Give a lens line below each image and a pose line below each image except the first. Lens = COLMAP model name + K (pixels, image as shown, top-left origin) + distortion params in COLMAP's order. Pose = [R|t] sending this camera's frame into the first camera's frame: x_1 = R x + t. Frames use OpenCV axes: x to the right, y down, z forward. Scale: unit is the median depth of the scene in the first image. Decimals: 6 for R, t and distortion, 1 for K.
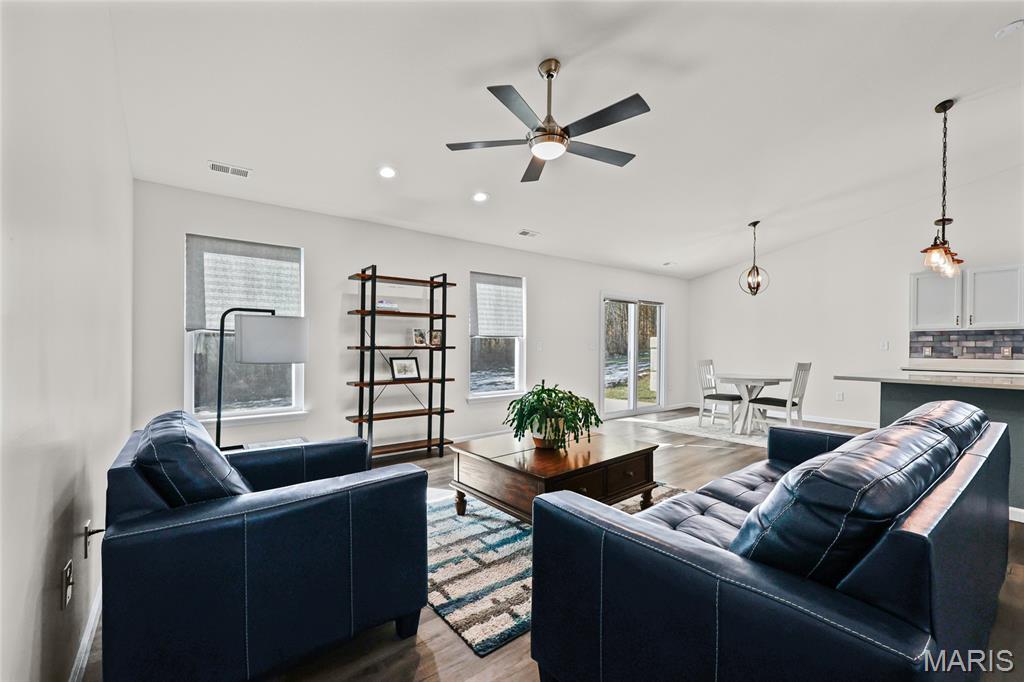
lens RADIAL K [[423.0, 0, 506.2], [0, 423.0, 351.1], [0, 0, 1]] dist [-0.000501, -0.000241]
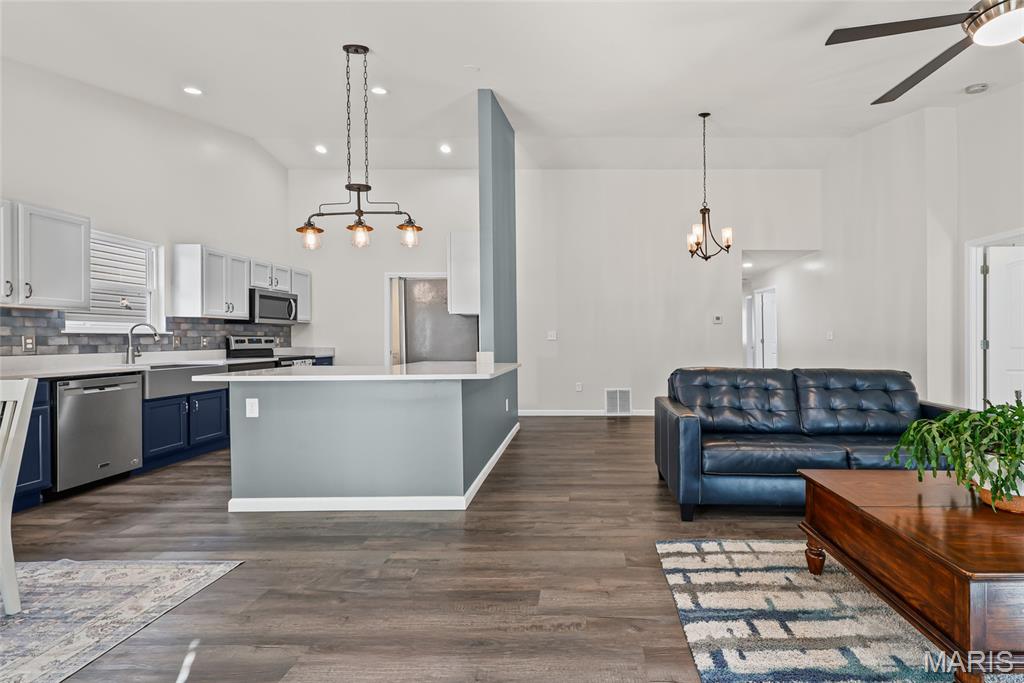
lens RADIAL K [[445.8, 0, 582.6], [0, 445.8, 348.2], [0, 0, 1]] dist [-0.000299, -0.000223]
pose [[-0.796511, -0.013166, 0.604481, 0.102381], [0.006245, 0.999530, 0.030000, -0.006242], [-0.604592, 0.027670, -0.796055, 1.040460]]
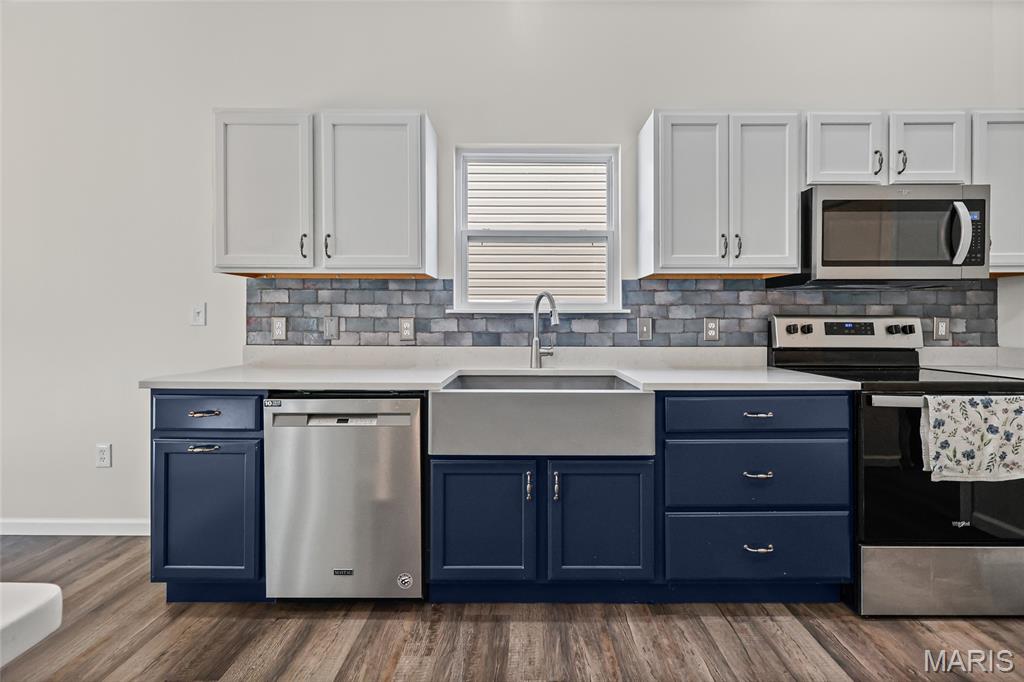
lens RADIAL K [[427.5, 0, 521.2], [0, 427.5, 320.7], [0, 0, 1]] dist [-0.000674, -0.000141]
pose [[0.611516, 0.009488, 0.791175, 0.911520], [0.006005, 0.999844, -0.016632, 0.001462], [-0.791210, 0.014921, 0.611363, 0.637145]]
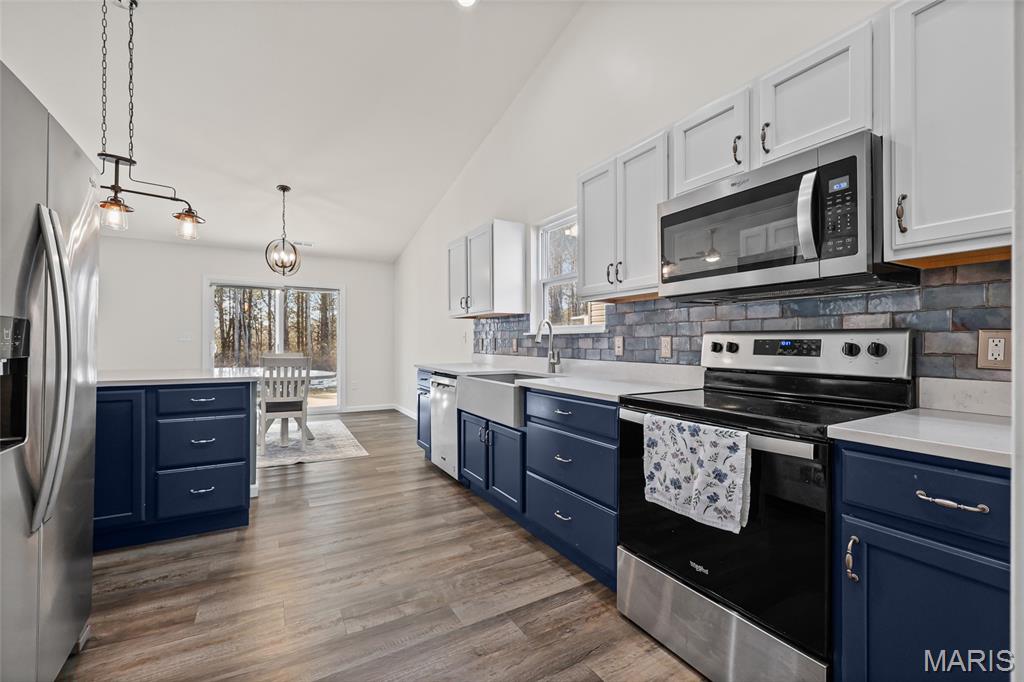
lens RADIAL K [[424.7, 0, 512.0], [0, 424.7, 341.0], [0, 0, 1]] dist [0.001002, 0.000132]
pose [[0.991919, 0.003903, -0.126809, 1.284916], [-0.005697, 0.999889, -0.013786, 0.005110], [0.126741, 0.014397, 0.991831, 0.273393]]
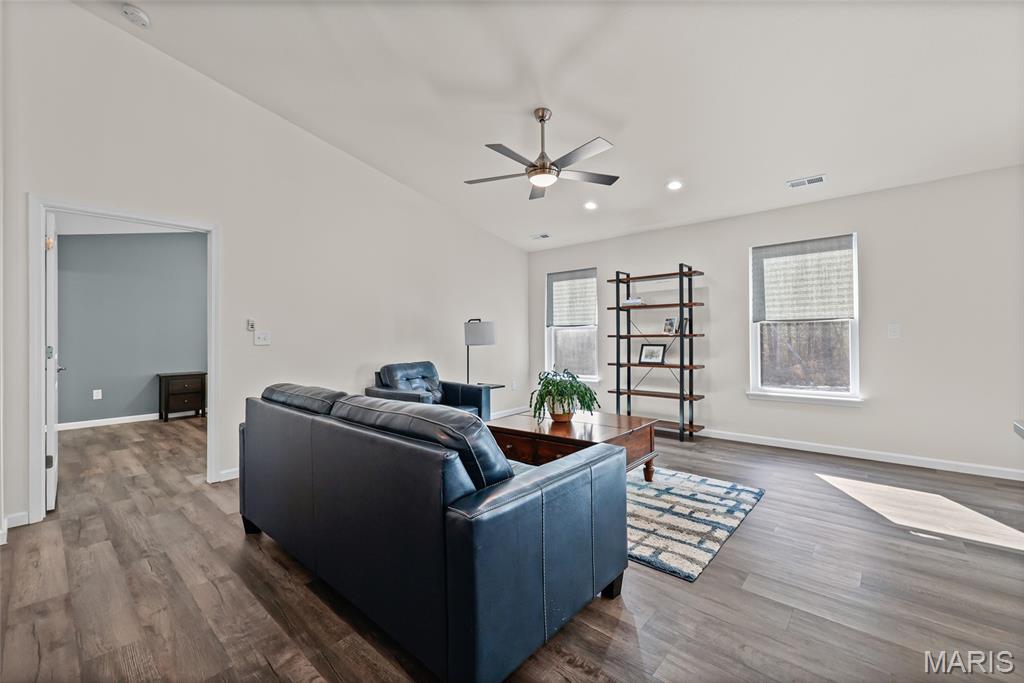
lens RADIAL K [[419.3, 0, 520.8], [0, 419.3, 344.0], [0, 0, 1]] dist [-0.001713, -0.000116]
pose [[0.208173, 0.013638, -0.977997, 0.684364], [0.000120, 0.999902, 0.013969, -0.001572], [0.978092, -0.003026, 0.208151, 0.361131]]
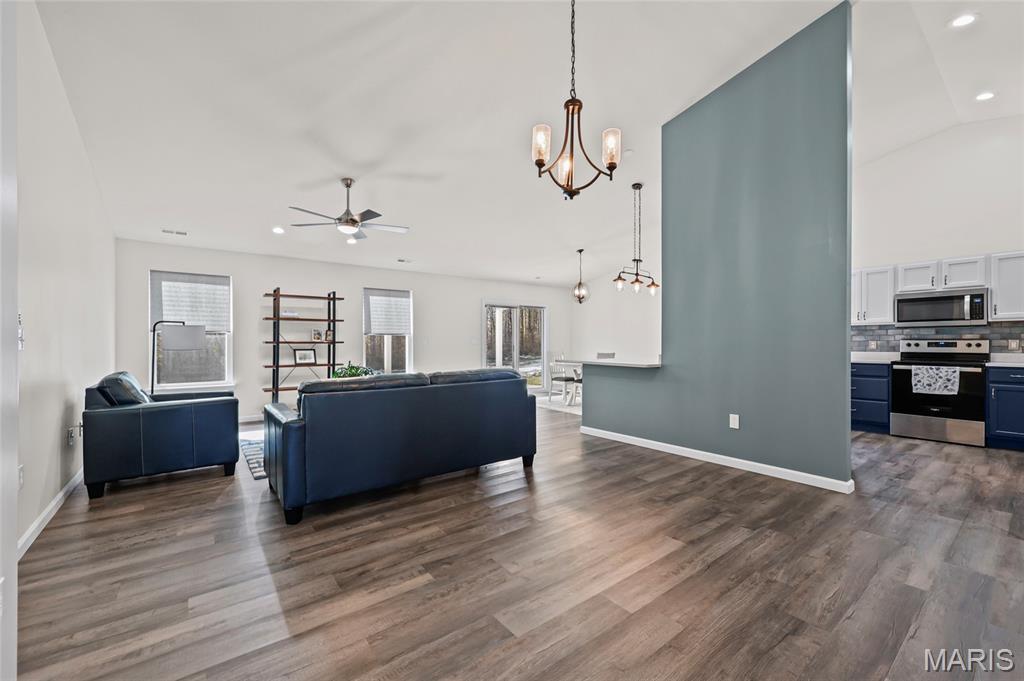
lens RADIAL K [[413.9, 0, 507.1], [0, 413.9, 344.8], [0, 0, 1]] dist [0.000396, 0.000076]
pose [[0.999994, -0.001995, -0.002767, 0.401815], [0.001982, 0.999987, -0.004696, 0.007413], [0.002776, 0.004690, 0.999985, -0.373693]]
